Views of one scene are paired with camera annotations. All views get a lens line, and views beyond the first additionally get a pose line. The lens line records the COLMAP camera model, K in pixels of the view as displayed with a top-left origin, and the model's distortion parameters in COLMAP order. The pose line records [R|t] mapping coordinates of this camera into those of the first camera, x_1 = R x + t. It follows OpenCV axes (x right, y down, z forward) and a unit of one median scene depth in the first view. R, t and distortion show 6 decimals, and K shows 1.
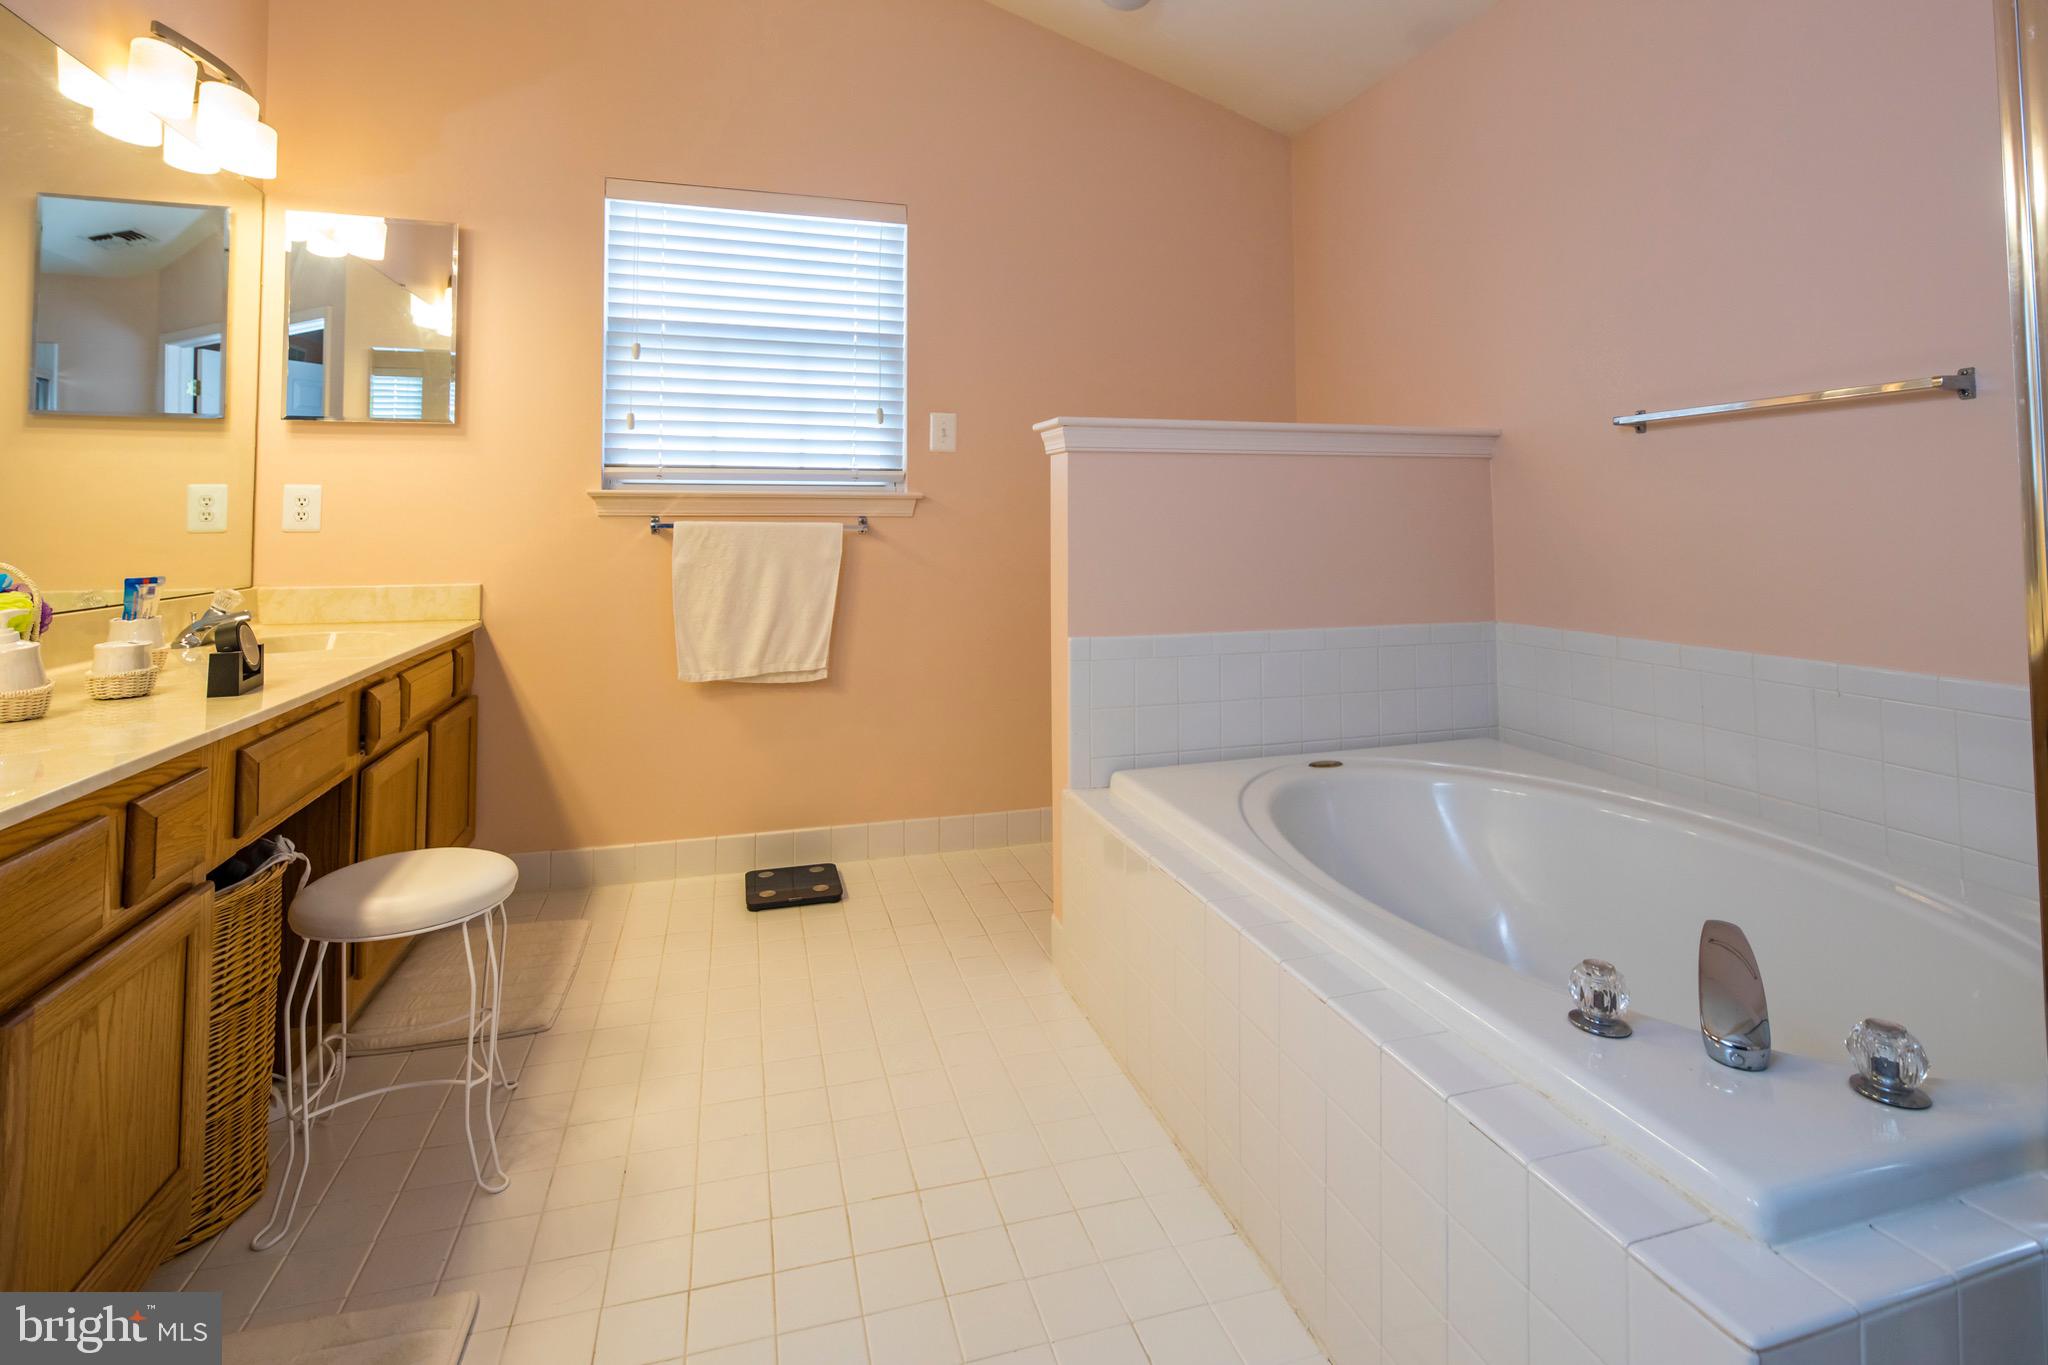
lens RADIAL K [[1007.1, 0, 1012.3], [0, 1007.1, 526.8], [0, 0, 1]] dist [-0.015223, -0.002814]
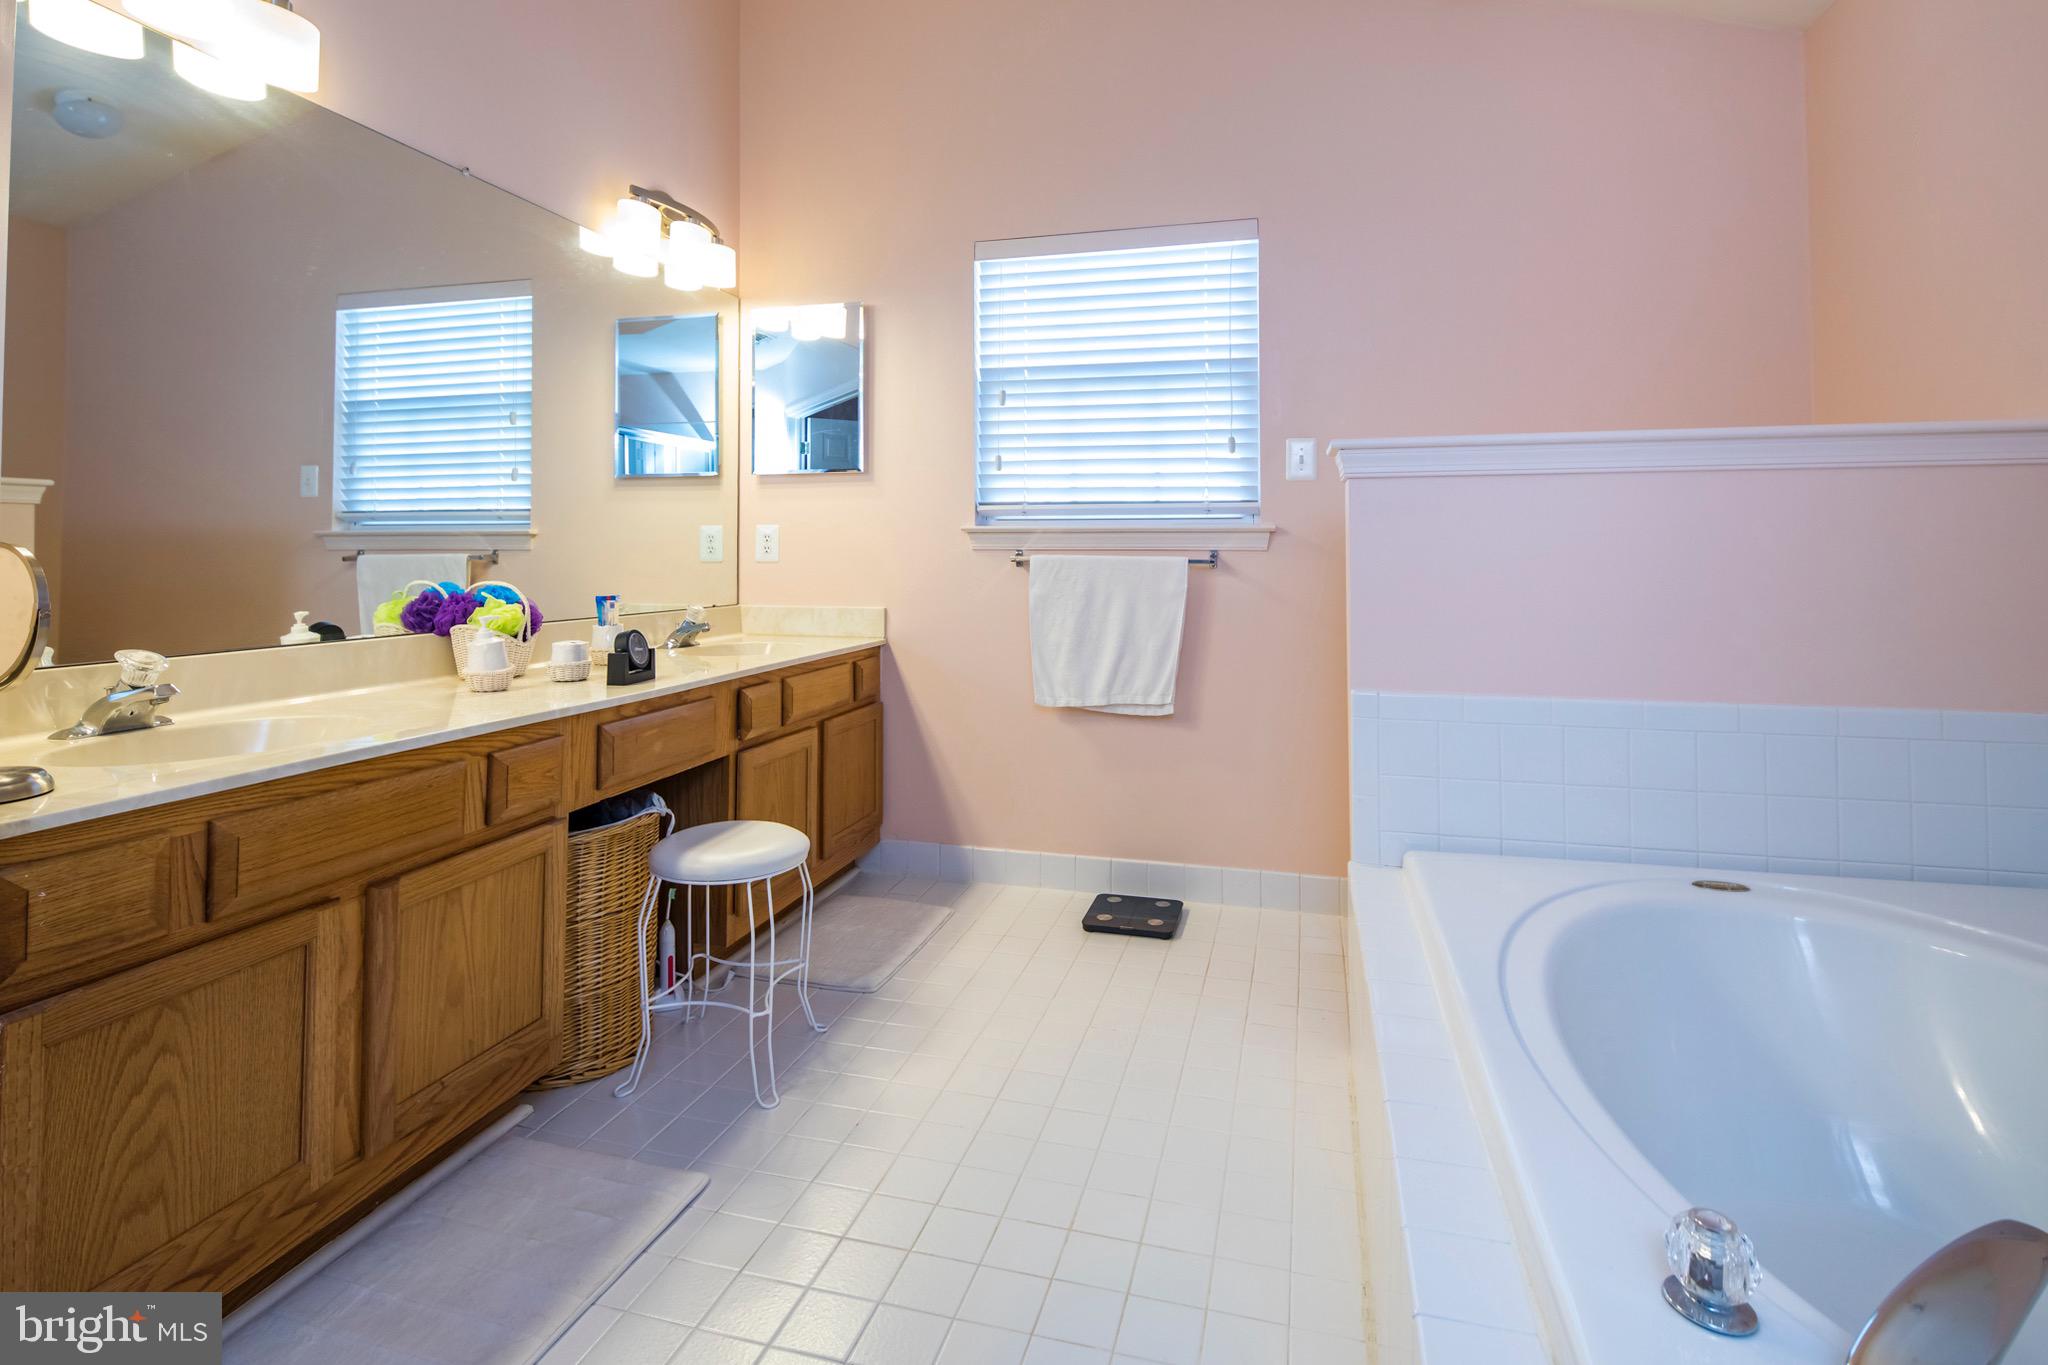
lens RADIAL K [[1007.1, 0, 966.5], [0, 1007.1, 576.3], [0, 0, 1]] dist [-0.015223, -0.002814]
pose [[0.837619, 0.015597, -0.546032, 0.202919], [-0.004662, 0.999760, 0.021405, -0.005537], [0.546235, -0.015384, 0.837491, 0.068559]]
